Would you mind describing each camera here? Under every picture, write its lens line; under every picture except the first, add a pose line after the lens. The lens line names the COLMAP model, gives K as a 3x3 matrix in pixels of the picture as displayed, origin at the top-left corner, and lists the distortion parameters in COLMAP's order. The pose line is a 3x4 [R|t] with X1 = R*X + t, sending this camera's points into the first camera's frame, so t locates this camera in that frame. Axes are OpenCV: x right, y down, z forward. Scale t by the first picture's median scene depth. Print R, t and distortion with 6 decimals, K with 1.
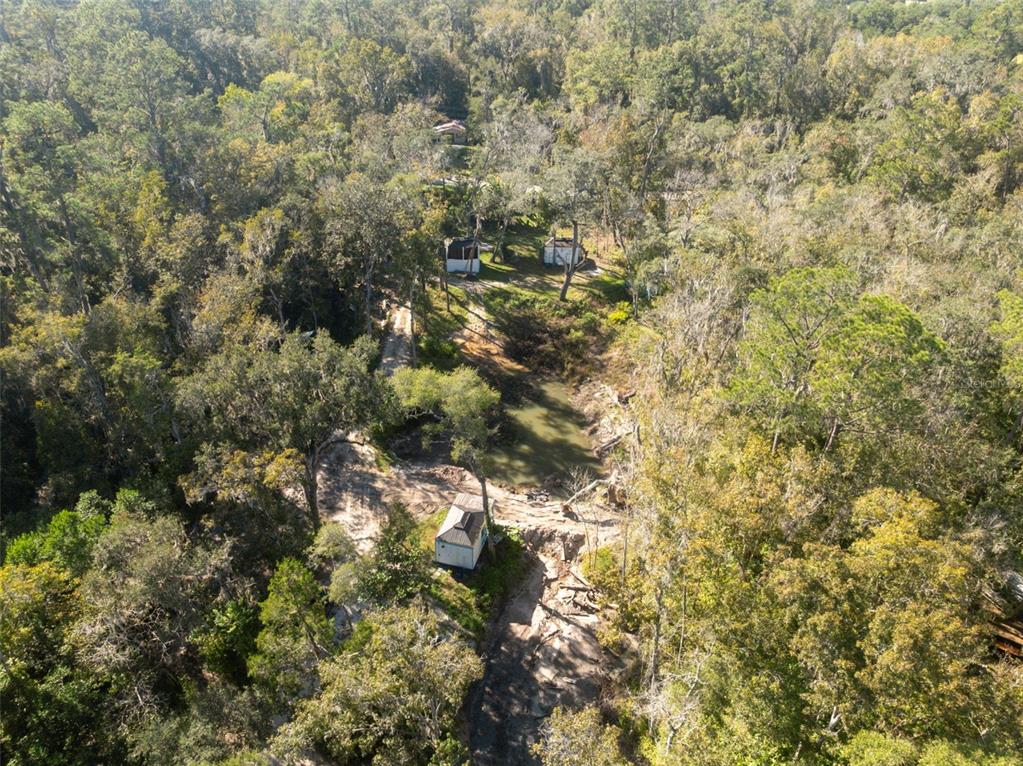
lens RADIAL K [[722.8, 0, 511.5], [0, 722.8, 383.0], [0, 0, 1]] dist [-0.025736, -0.001992]
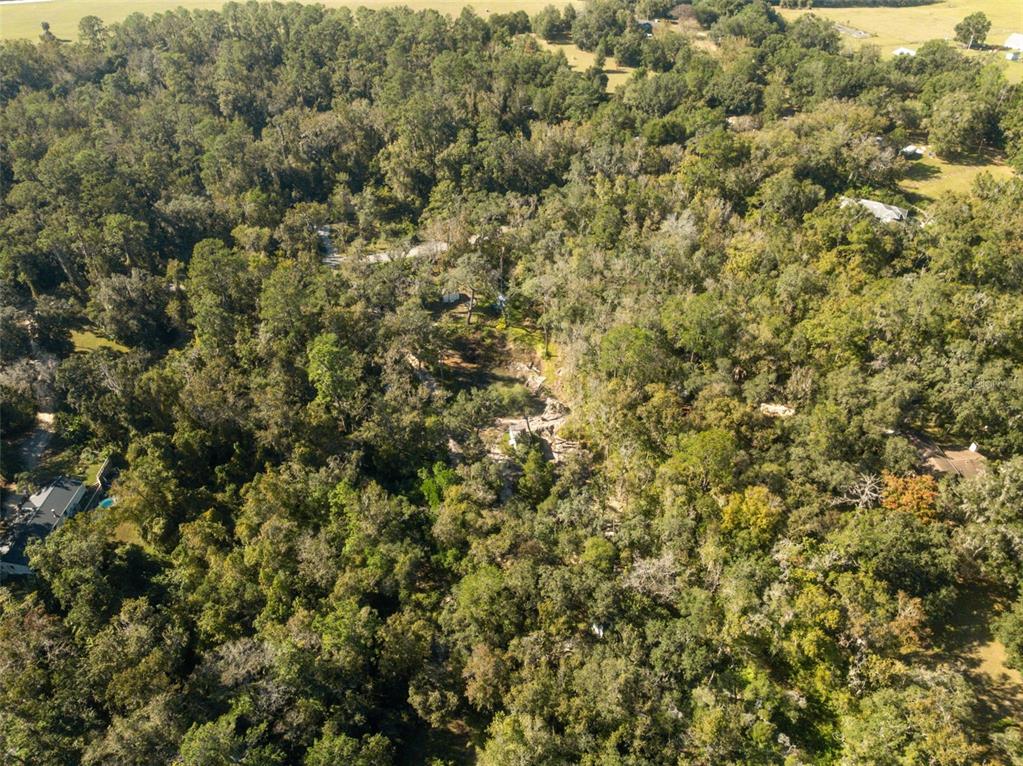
lens RADIAL K [[731.7, 0, 505.6], [0, 731.7, 383.0], [0, 0, 1]] dist [-0.064263, 0.042334]
pose [[0.872578, -0.316338, 0.372206, -0.778958], [0.260801, 0.945987, 0.192589, -0.389988], [-0.413026, -0.070977, 0.907949, -1.071922]]
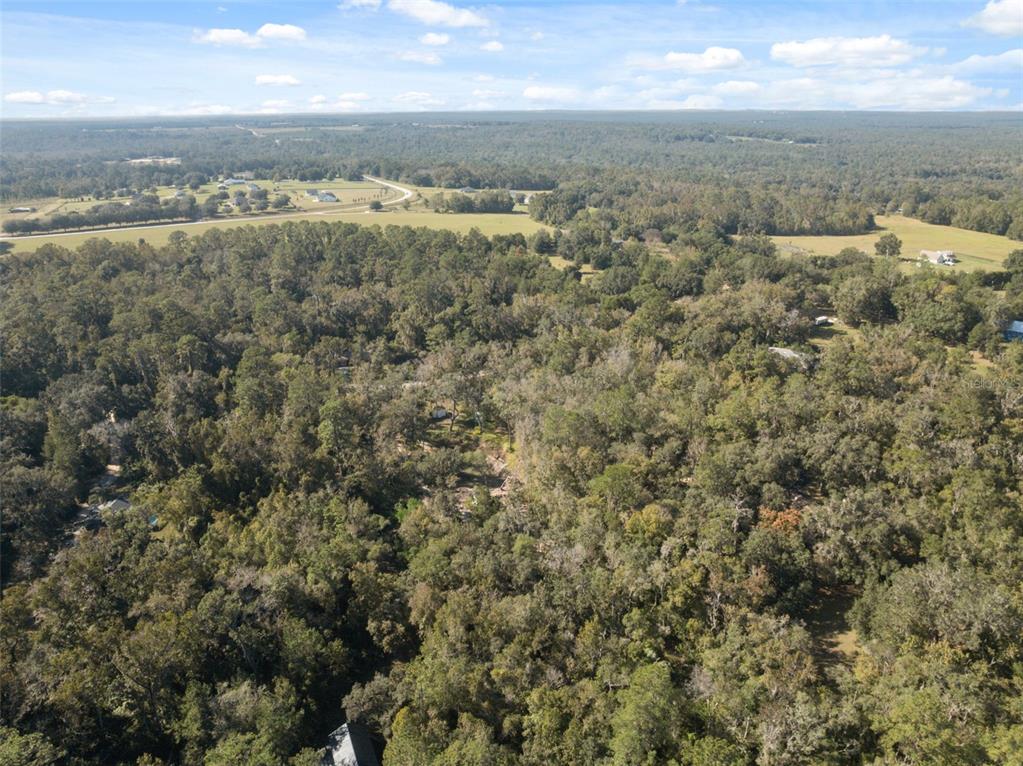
lens RADIAL K [[717.5, 0, 507.4], [0, 717.5, 401.0], [0, 0, 1]] dist [-0.050841, 0.032767]
pose [[0.888197, -0.187115, 0.419635, -0.937756], [0.248224, 0.963978, -0.095552, 0.084310], [-0.386640, 0.189033, 0.902649, -1.601868]]
